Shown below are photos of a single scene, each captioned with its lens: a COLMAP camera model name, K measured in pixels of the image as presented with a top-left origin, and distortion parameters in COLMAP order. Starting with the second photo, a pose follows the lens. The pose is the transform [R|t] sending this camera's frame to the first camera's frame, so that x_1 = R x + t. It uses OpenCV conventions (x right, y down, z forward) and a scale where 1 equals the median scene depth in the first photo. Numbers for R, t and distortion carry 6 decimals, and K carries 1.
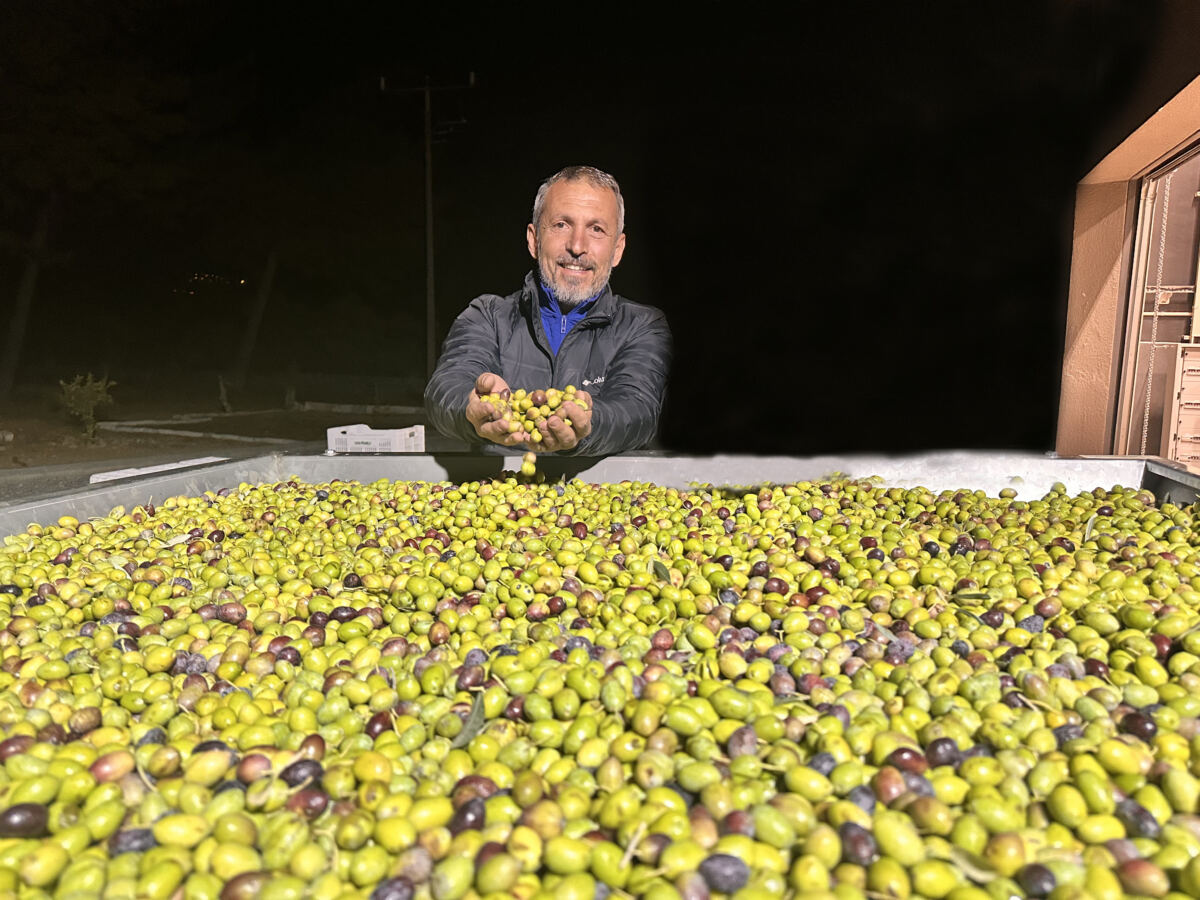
lens RADIAL K [[849.5, 0, 603.1], [0, 849.5, 449.4], [0, 0, 1]] dist [0.007901, -0.020625]
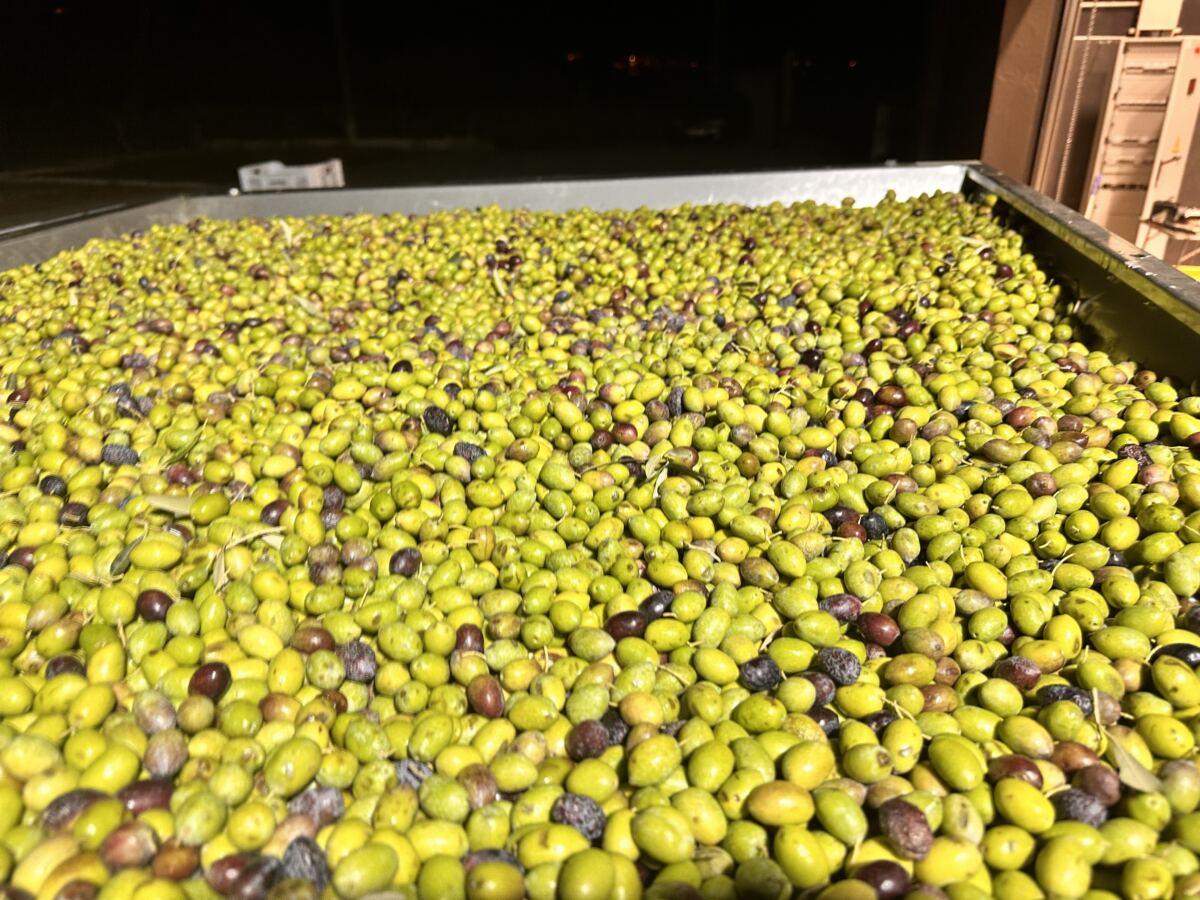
lens RADIAL K [[849.5, 0, 600.3], [0, 849.5, 452.1], [0, 0, 1]] dist [0.007901, -0.020625]
pose [[0.996997, -0.060023, 0.048930, 0.073654], [0.042067, 0.950276, 0.308554, 0.005421], [-0.065017, -0.305569, 0.949948, -0.156687]]
